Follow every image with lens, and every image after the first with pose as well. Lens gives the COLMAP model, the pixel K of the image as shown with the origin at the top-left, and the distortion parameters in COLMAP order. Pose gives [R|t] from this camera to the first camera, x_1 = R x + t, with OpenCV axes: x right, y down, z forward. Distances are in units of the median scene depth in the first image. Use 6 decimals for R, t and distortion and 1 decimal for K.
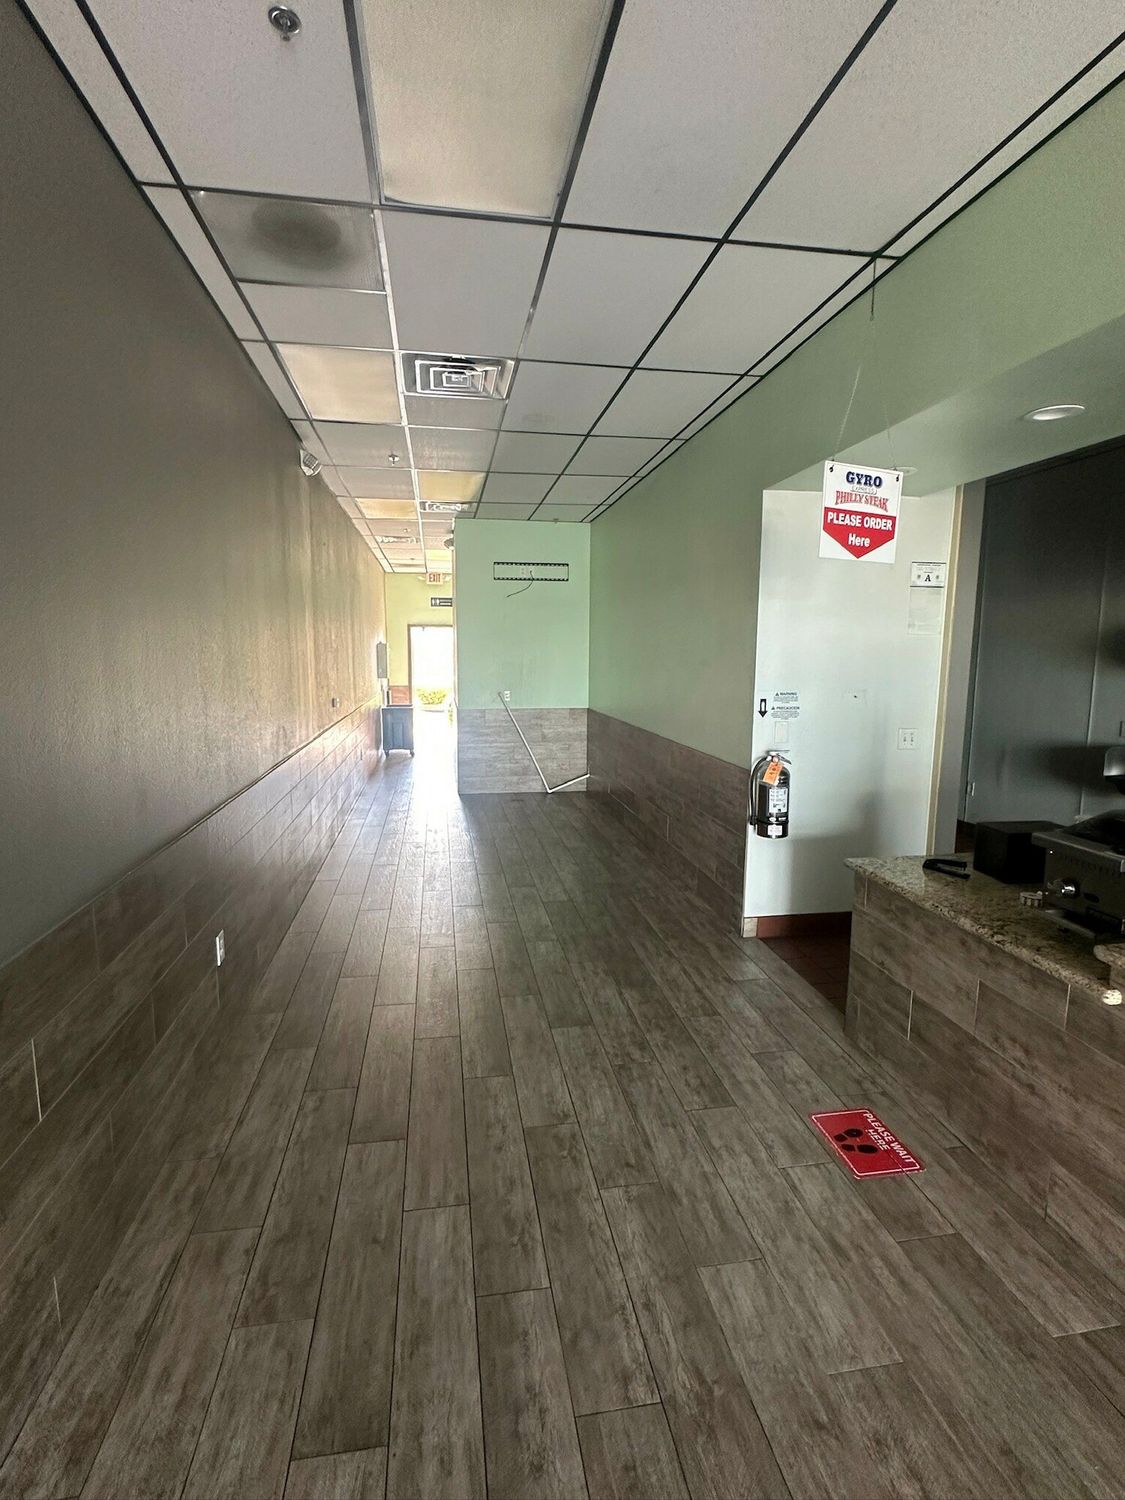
lens RADIAL K [[719.9, 0, 566.1], [0, 719.9, 744.1], [0, 0, 1]] dist [-0.029796, -0.000017]
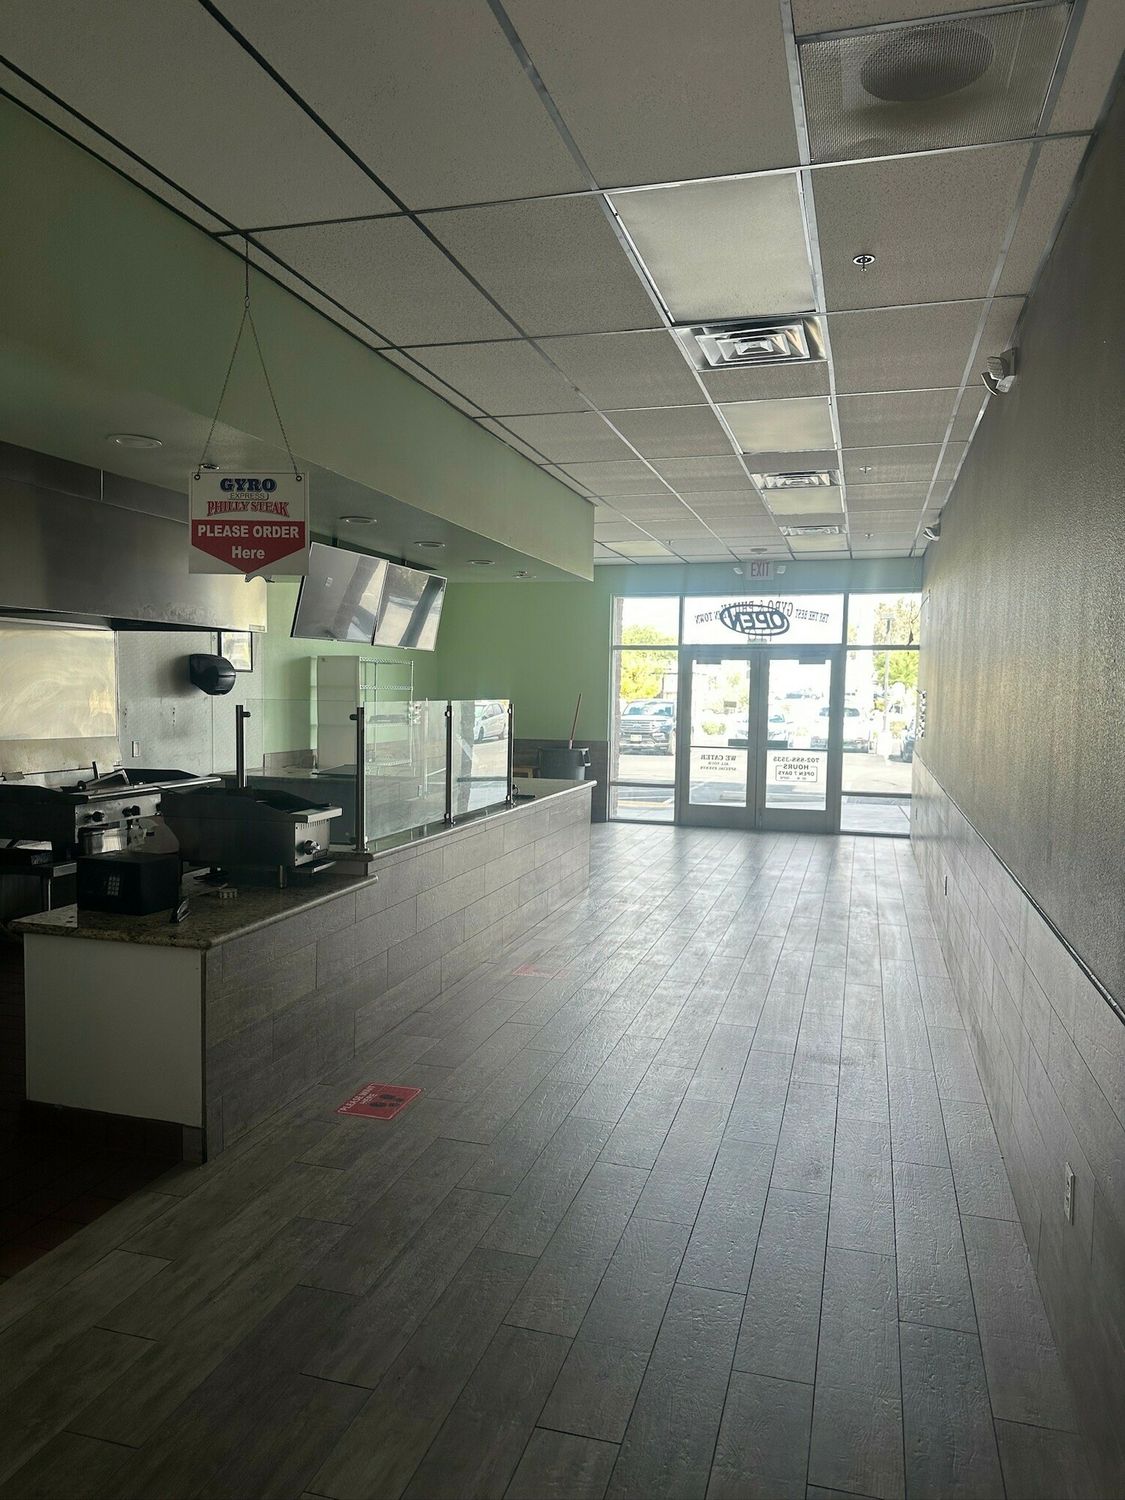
lens RADIAL K [[1060.5, 0, 562.5], [0, 1060.5, 750.0], [0, 0, 1]] dist [0.001676, -0.000269]
pose [[-0.899587, -0.041760, 0.434740, -0.473571], [0.038502, 0.983960, 0.174187, -0.239204], [-0.435040, 0.173435, -0.883550, 1.904204]]
